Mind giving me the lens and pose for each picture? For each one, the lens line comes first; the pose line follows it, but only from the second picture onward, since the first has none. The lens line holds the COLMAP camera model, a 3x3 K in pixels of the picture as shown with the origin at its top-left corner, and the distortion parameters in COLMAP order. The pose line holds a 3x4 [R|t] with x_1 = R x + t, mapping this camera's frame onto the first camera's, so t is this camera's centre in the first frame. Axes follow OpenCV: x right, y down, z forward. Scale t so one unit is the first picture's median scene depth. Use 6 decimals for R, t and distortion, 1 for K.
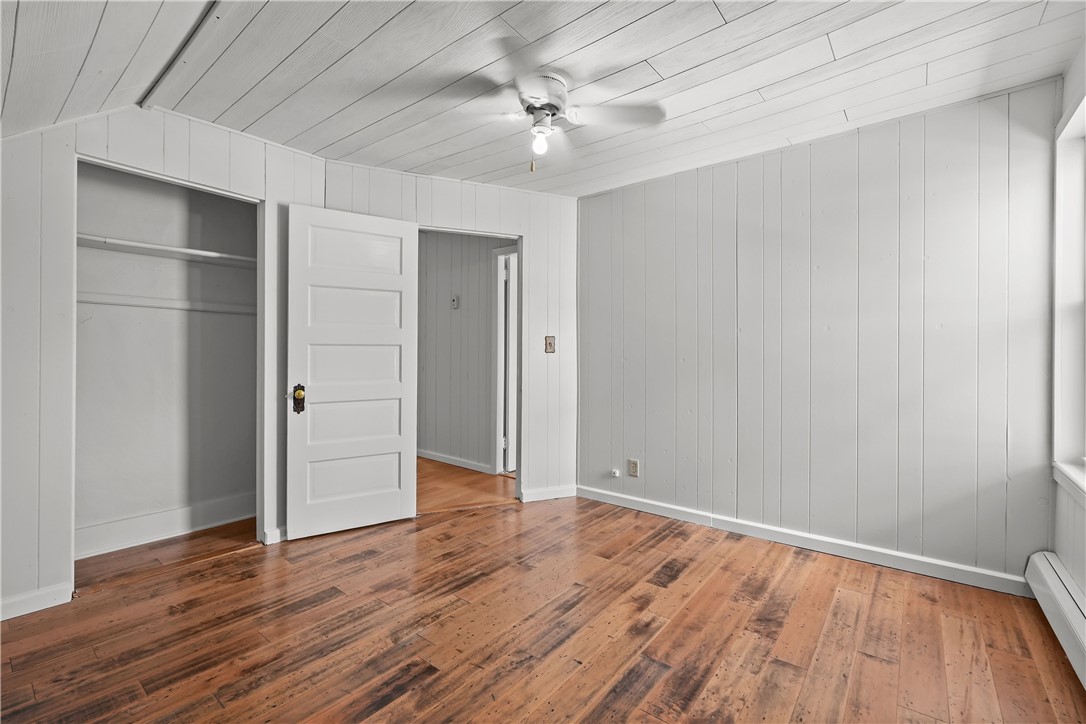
lens RADIAL K [[475.1, 0, 551.7], [0, 475.1, 342.4], [0, 0, 1]] dist [0.004481, 0.000869]
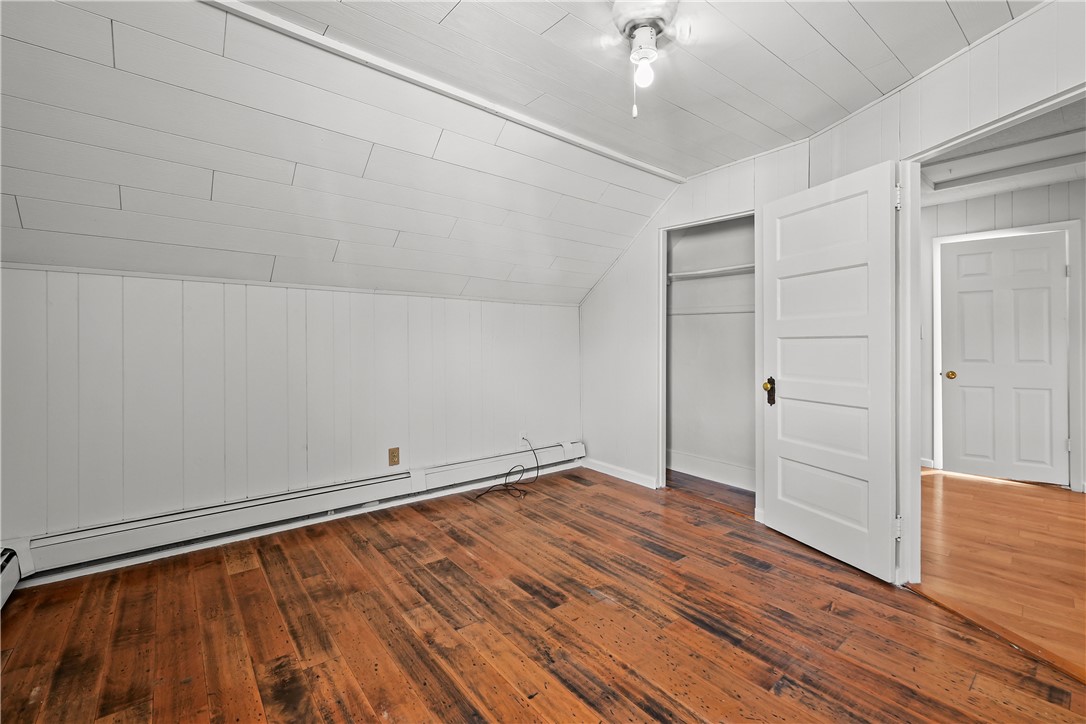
lens RADIAL K [[464.0, 0, 550.3], [0, 464.0, 346.8], [0, 0, 1]] dist [-0.000950, 0.000846]
pose [[-0.209520, -0.001520, -0.977803, 0.803048], [0.011462, 0.999926, -0.004011, 0.029890], [0.977737, -0.012048, -0.209487, 1.106239]]
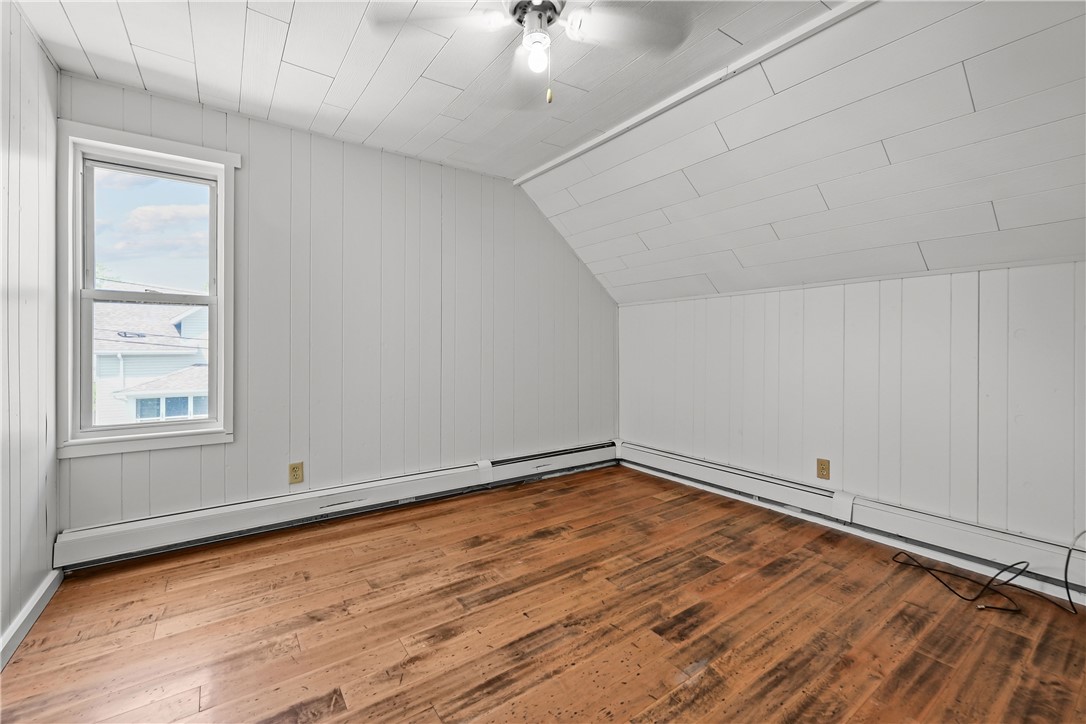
lens RADIAL K [[461.8, 0, 553.0], [0, 461.8, 348.9], [0, 0, 1]] dist [0.000483, 0.001076]
pose [[-0.963109, -0.006830, 0.269024, -0.266342], [-0.009171, 0.999930, -0.007447, 0.048148], [-0.268955, -0.009639, -0.963105, 1.848774]]
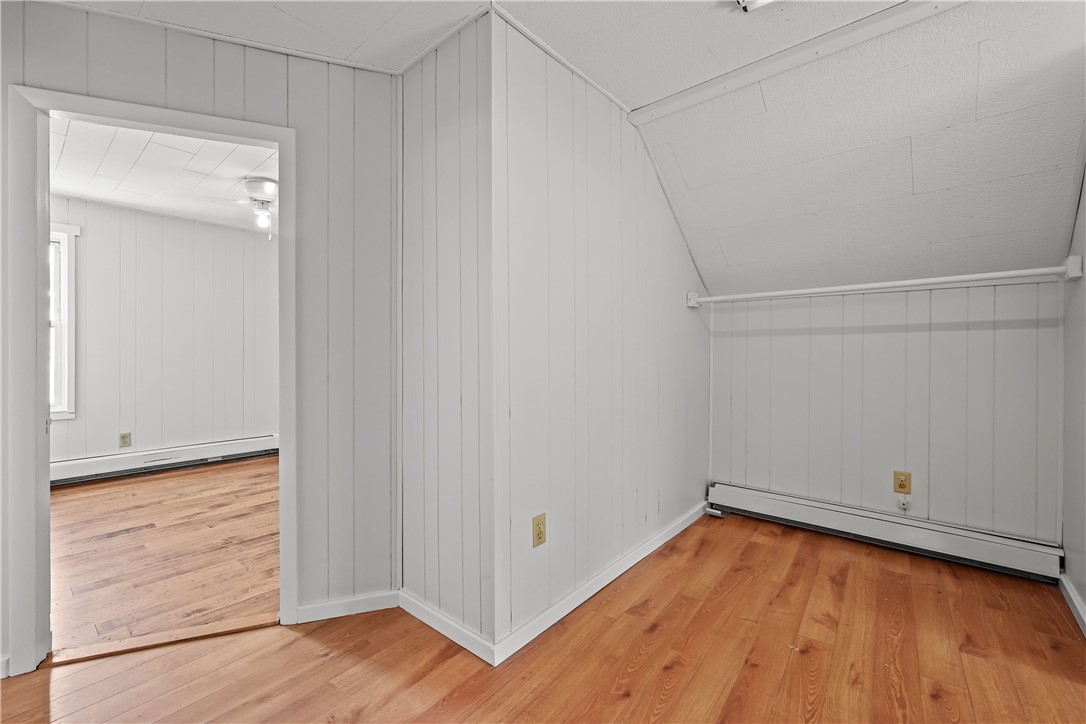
lens RADIAL K [[454.8, 0, 546.4], [0, 454.8, 357.0], [0, 0, 1]] dist [0.001963, 0.000559]
pose [[-0.999657, -0.005515, 0.025592, -1.098465], [-0.005702, 0.999958, -0.007243, 0.051012], [-0.025551, -0.007386, -0.999646, 2.721025]]
